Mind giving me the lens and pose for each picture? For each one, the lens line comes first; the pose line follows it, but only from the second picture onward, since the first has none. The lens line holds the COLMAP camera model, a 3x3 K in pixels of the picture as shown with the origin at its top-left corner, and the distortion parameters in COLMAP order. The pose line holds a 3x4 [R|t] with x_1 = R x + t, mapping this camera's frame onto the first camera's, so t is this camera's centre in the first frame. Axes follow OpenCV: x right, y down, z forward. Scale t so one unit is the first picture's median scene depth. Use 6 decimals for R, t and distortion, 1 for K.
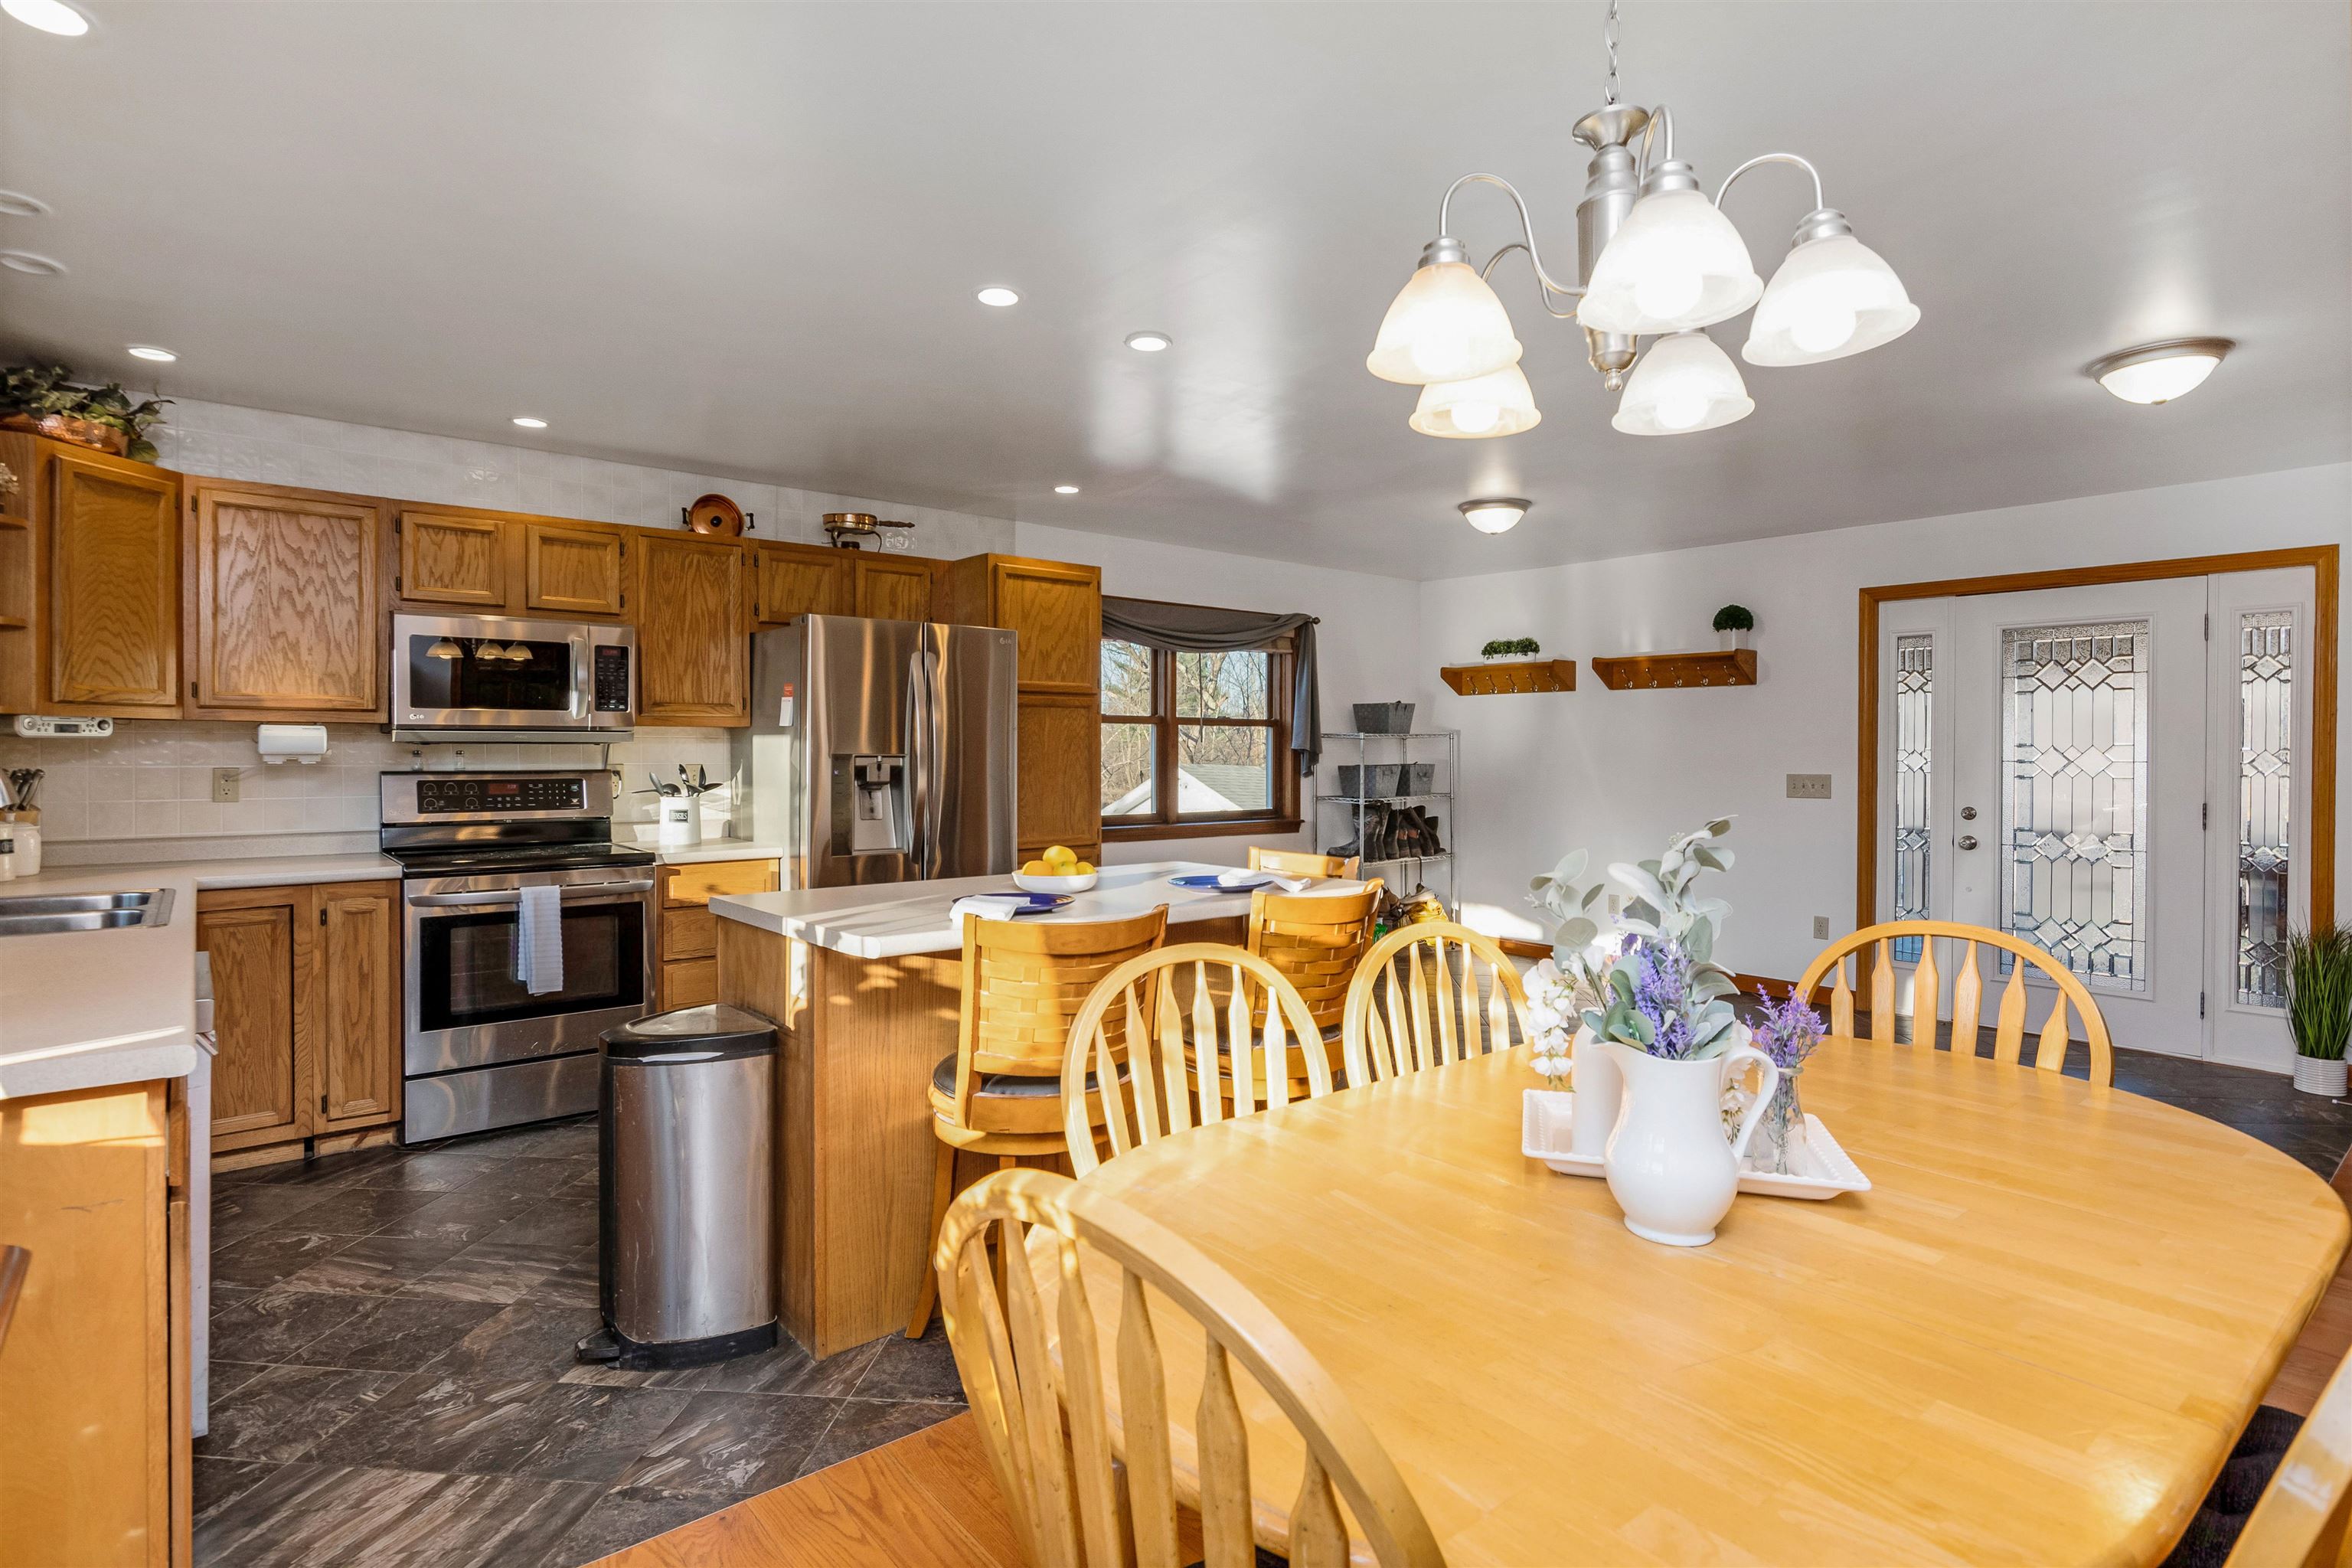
lens RADIAL K [[1165.8, 0, 1178.5], [0, 1165.8, 756.7], [0, 0, 1]] dist [0.001862, -0.000064]
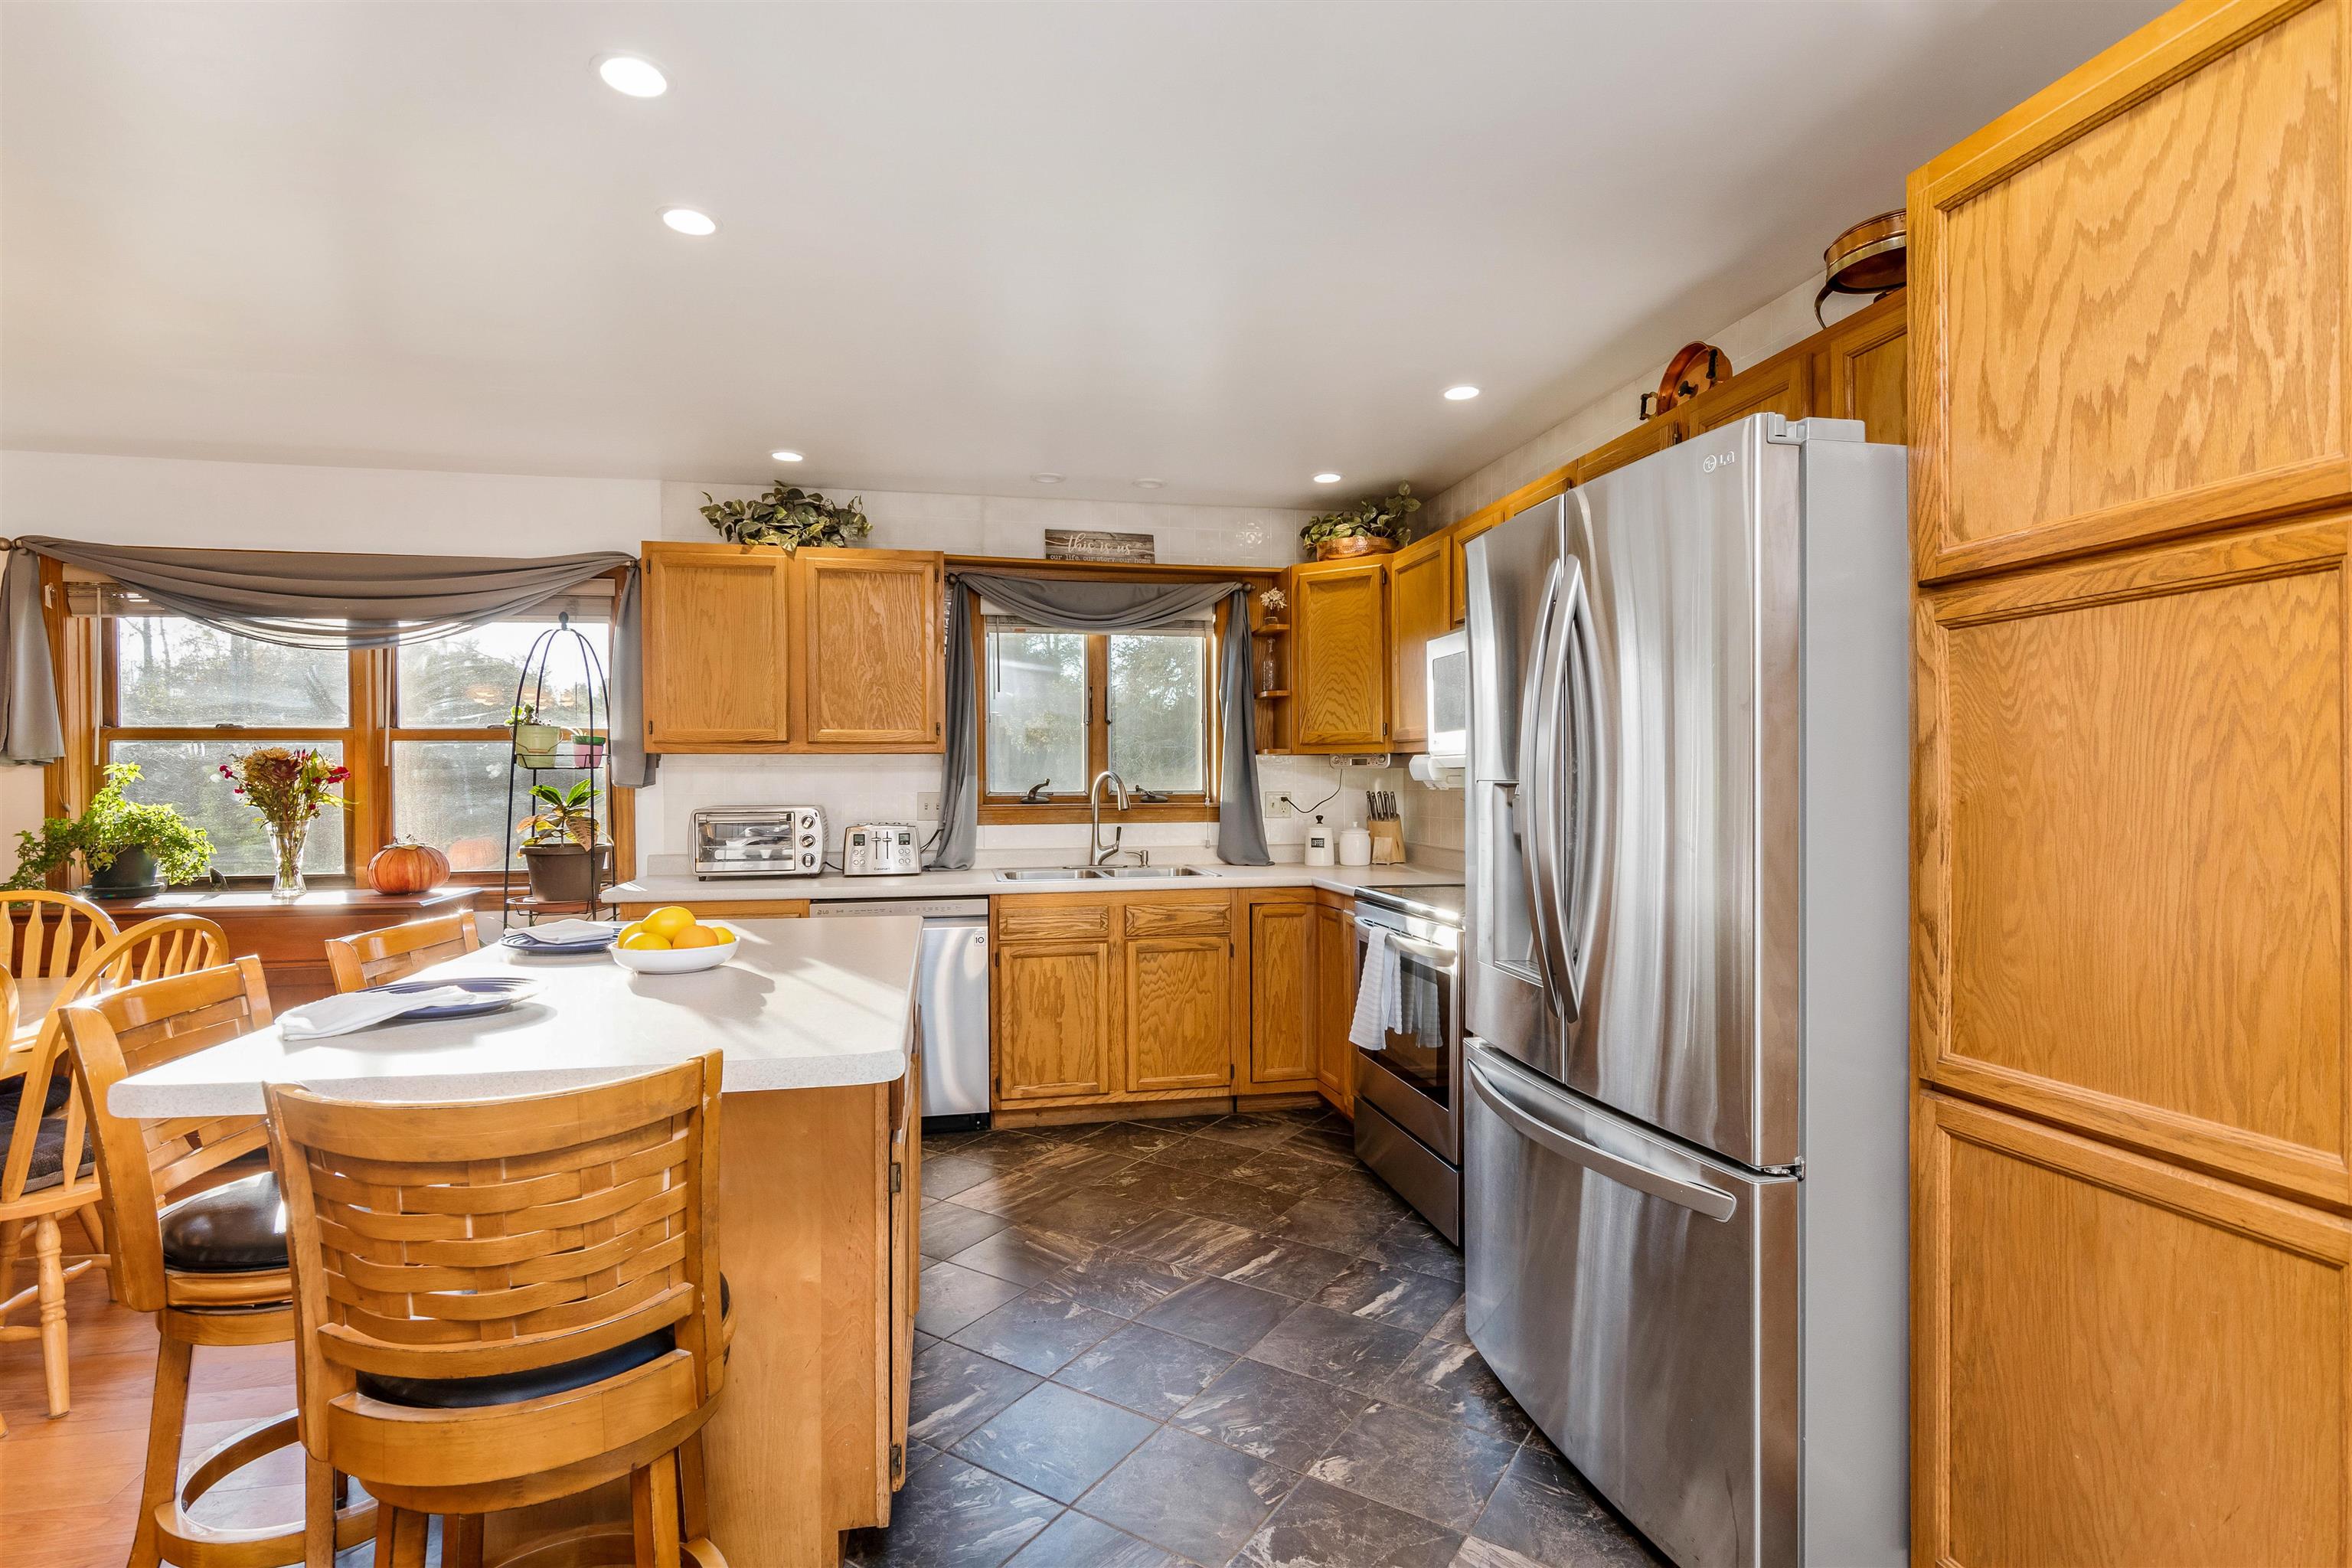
lens RADIAL K [[1133.6, 0, 1176.0], [0, 1133.6, 784.0], [0, 0, 1]] dist [0.000018, -0.000554]
pose [[-0.477434, 0.001349, -0.878667, 0.249874], [-0.004051, 0.999985, 0.003736, -0.001906], [0.878658, 0.005343, -0.477421, 1.098516]]
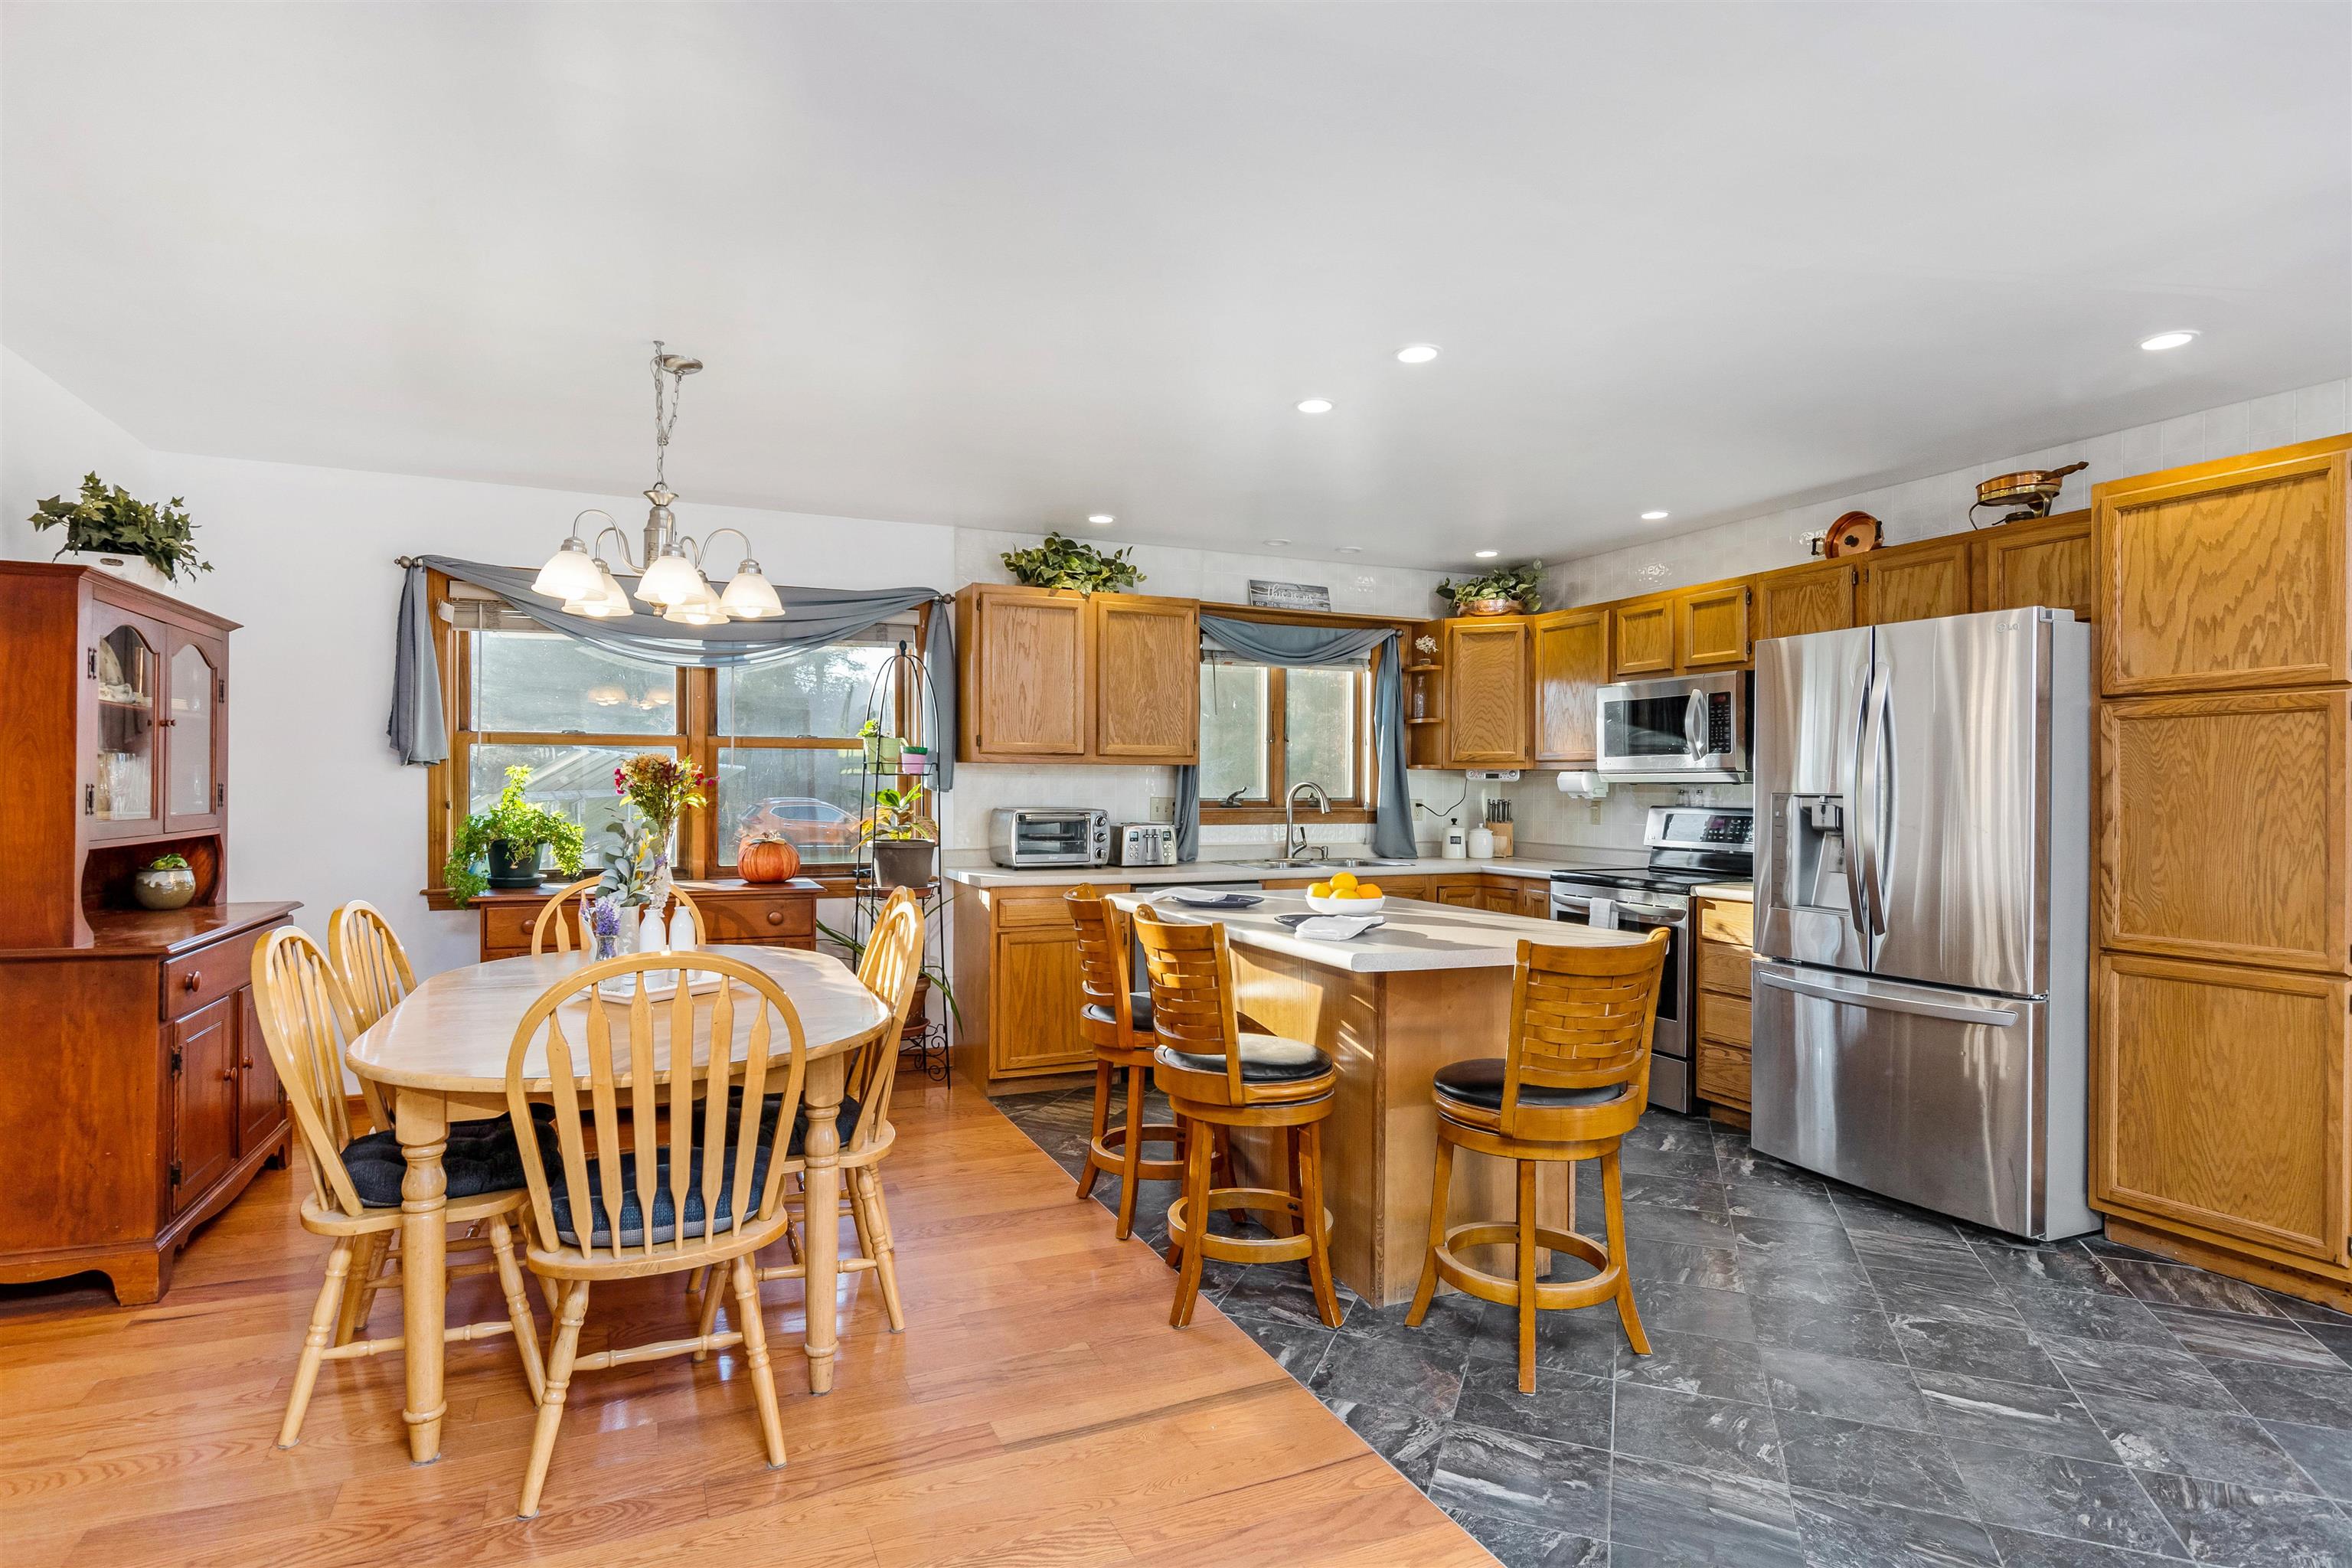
lens RADIAL K [[1225.6, 0, 1164.2], [0, 1225.6, 785.5], [0, 0, 1]] dist [-0.000247, -0.000785]
pose [[-0.278585, -0.006297, -0.960391, 0.715620], [-0.013594, 0.999904, -0.002613, 0.000773], [0.960315, 0.012328, -0.278644, 0.787553]]
